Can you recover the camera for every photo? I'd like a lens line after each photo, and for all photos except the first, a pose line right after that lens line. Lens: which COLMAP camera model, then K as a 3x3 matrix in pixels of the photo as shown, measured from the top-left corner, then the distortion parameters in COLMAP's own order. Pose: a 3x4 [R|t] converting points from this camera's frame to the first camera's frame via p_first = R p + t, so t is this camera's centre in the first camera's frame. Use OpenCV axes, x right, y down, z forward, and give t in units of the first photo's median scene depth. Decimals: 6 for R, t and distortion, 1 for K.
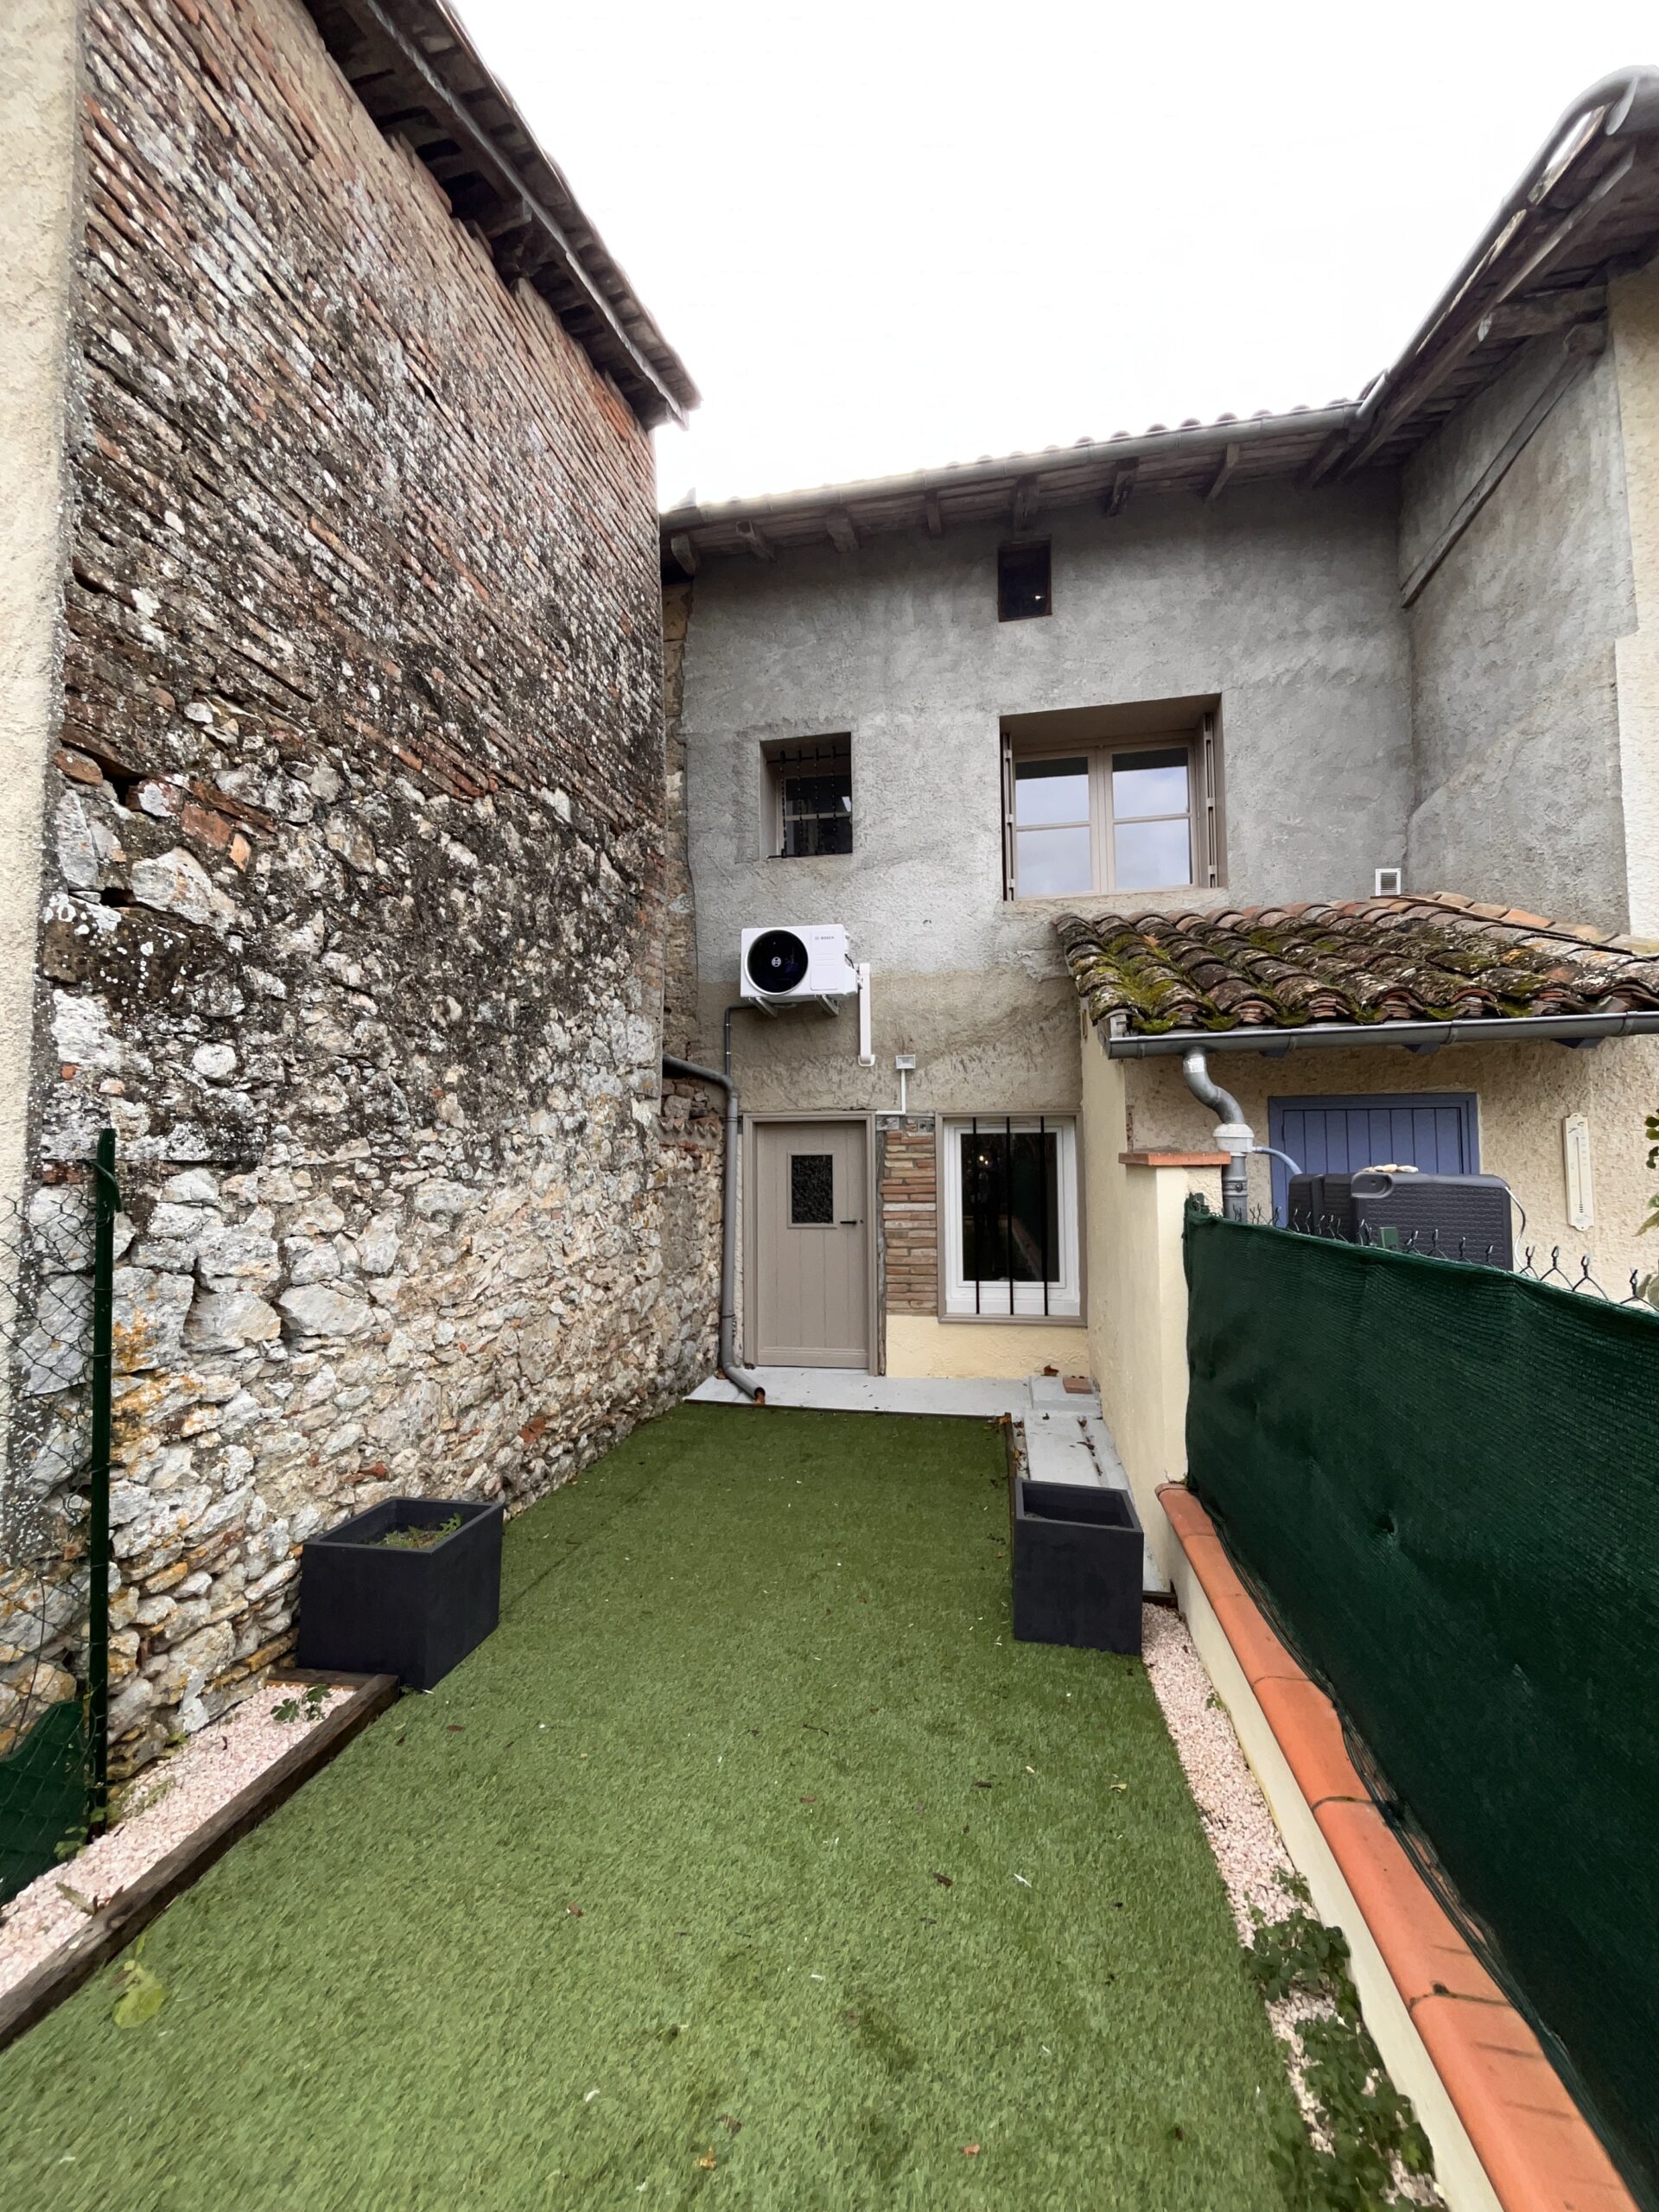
lens RADIAL K [[890.5, 0, 829.5], [0, 890.5, 1106.0], [0, 0, 1]] dist [-0.000485, -0.000596]
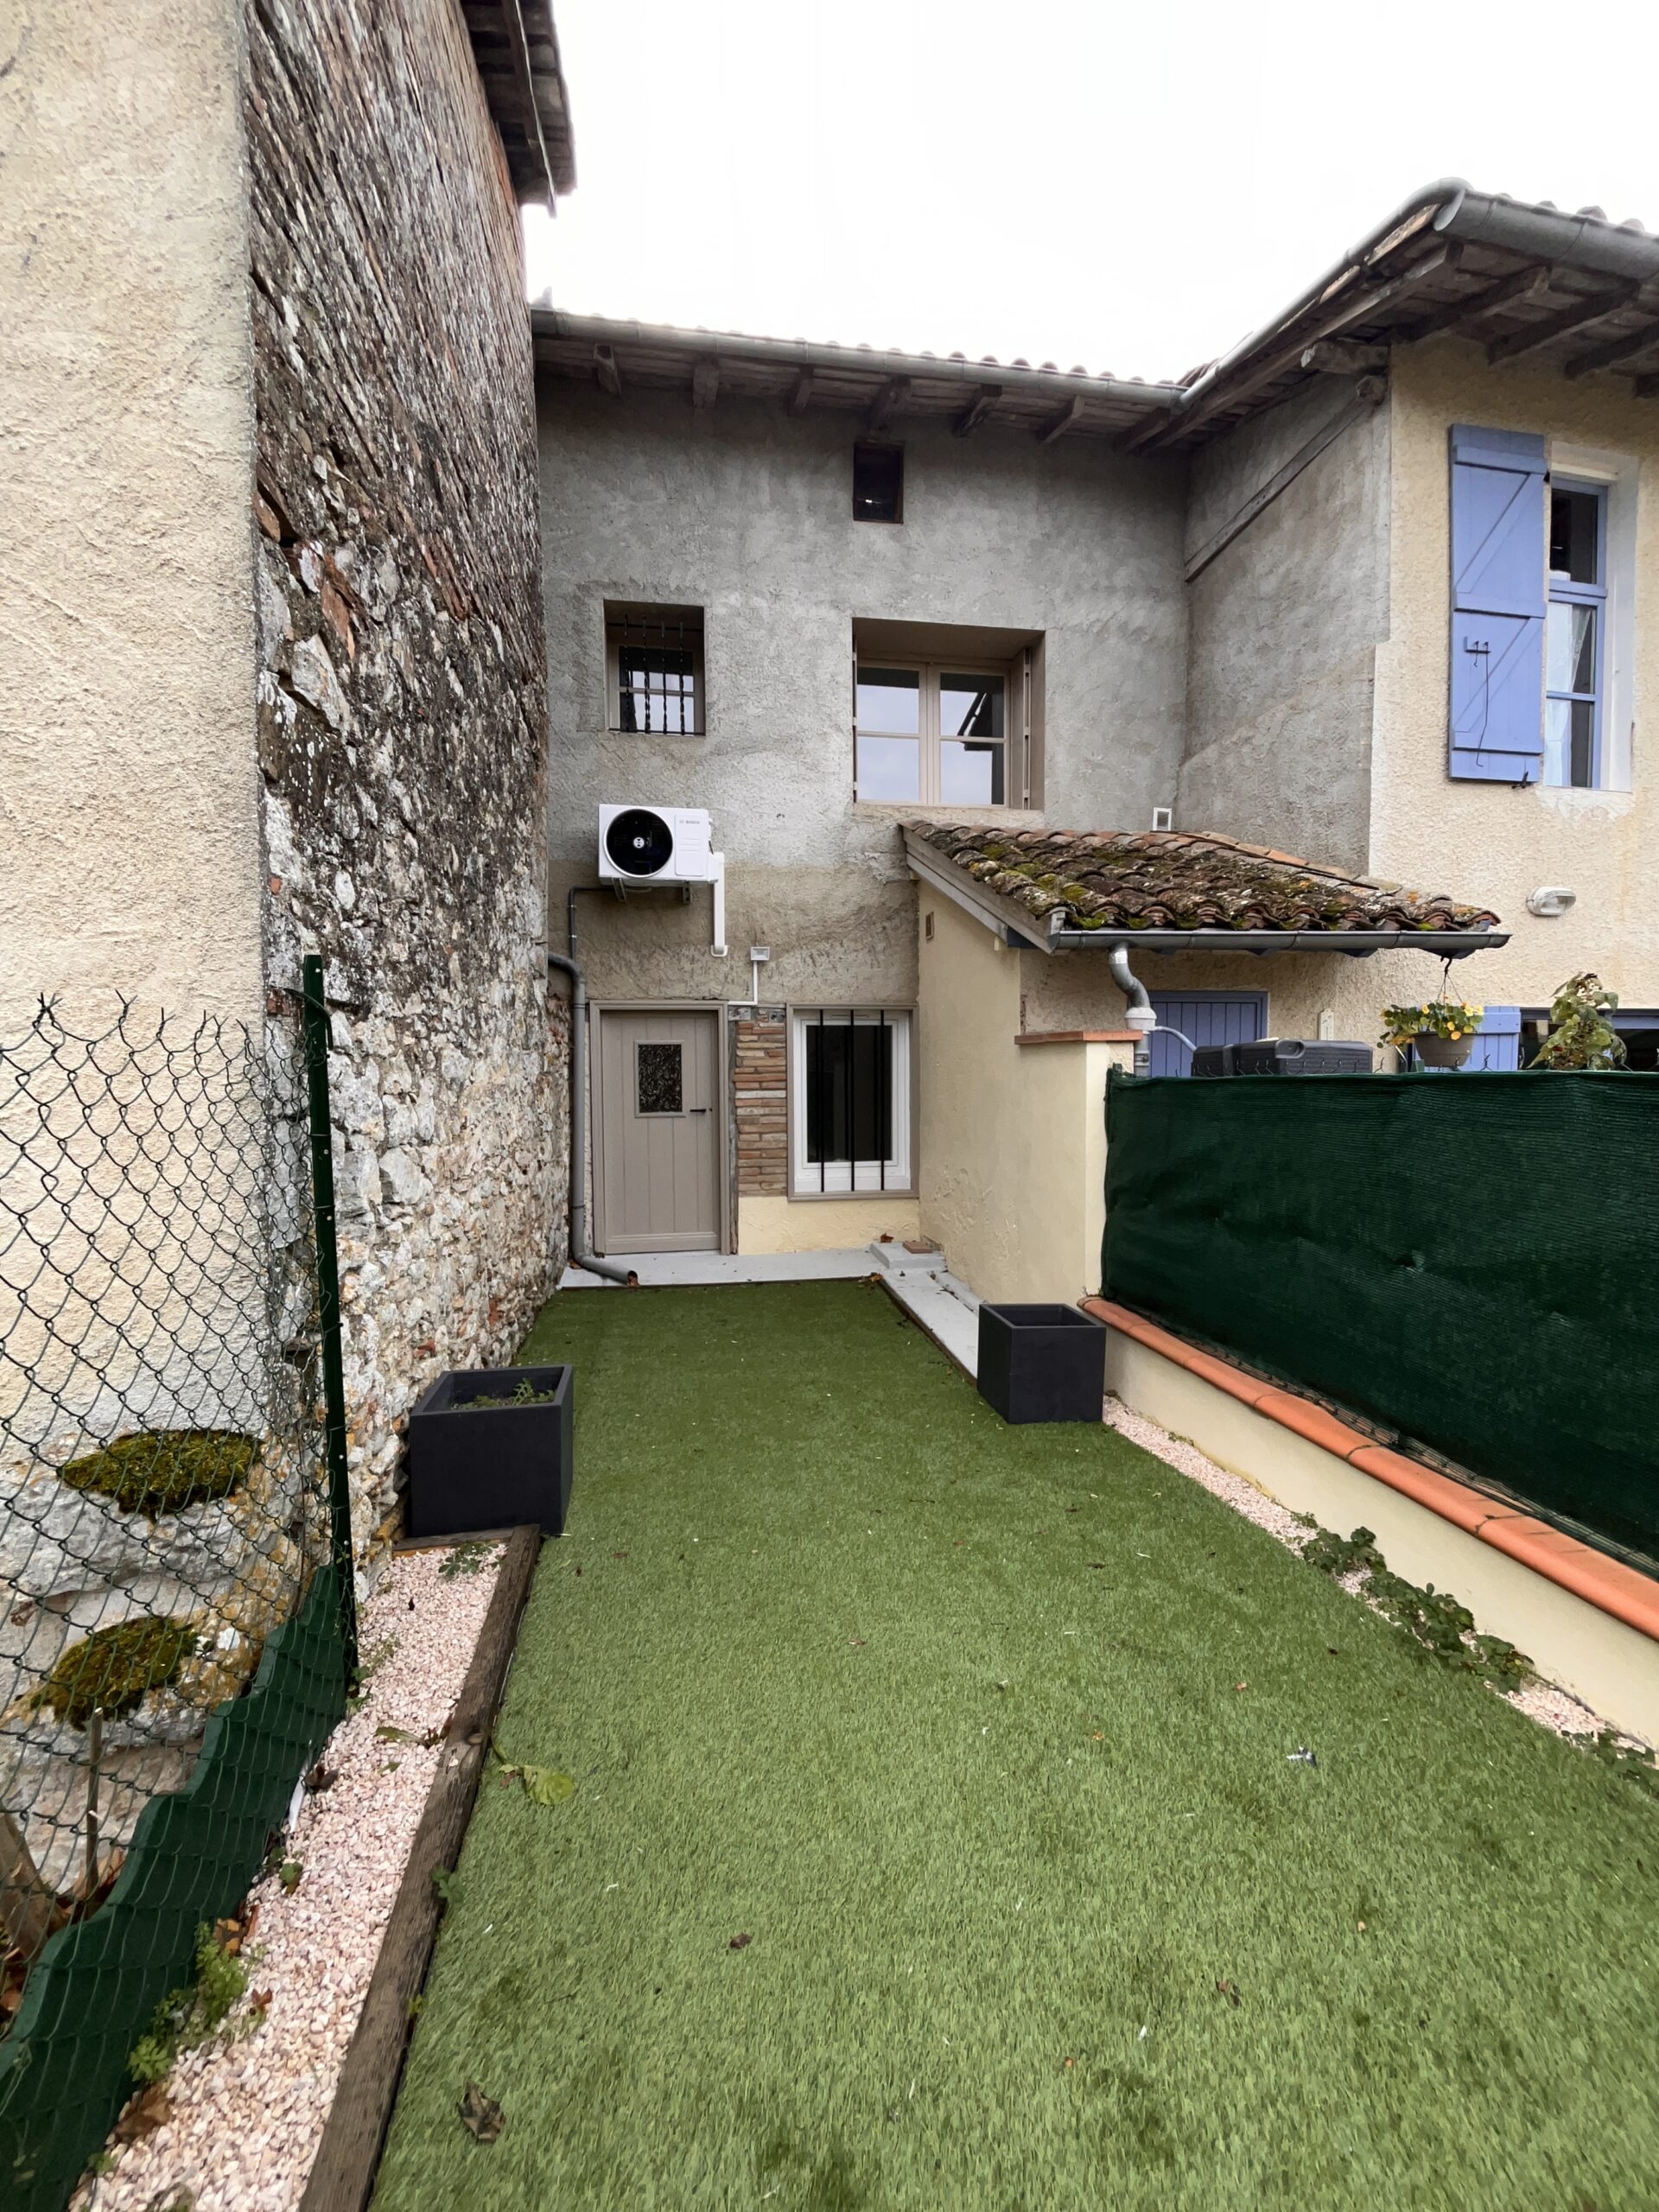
lens RADIAL K [[890.8, 0, 829.5], [0, 890.8, 1106.0], [0, 0, 1]] dist [-0.002493, -0.000283]
pose [[0.938893, -0.012860, 0.343968, -0.206968], [-0.021967, 0.995026, 0.097161, 0.025201], [-0.343507, -0.098780, 0.933941, -0.004829]]
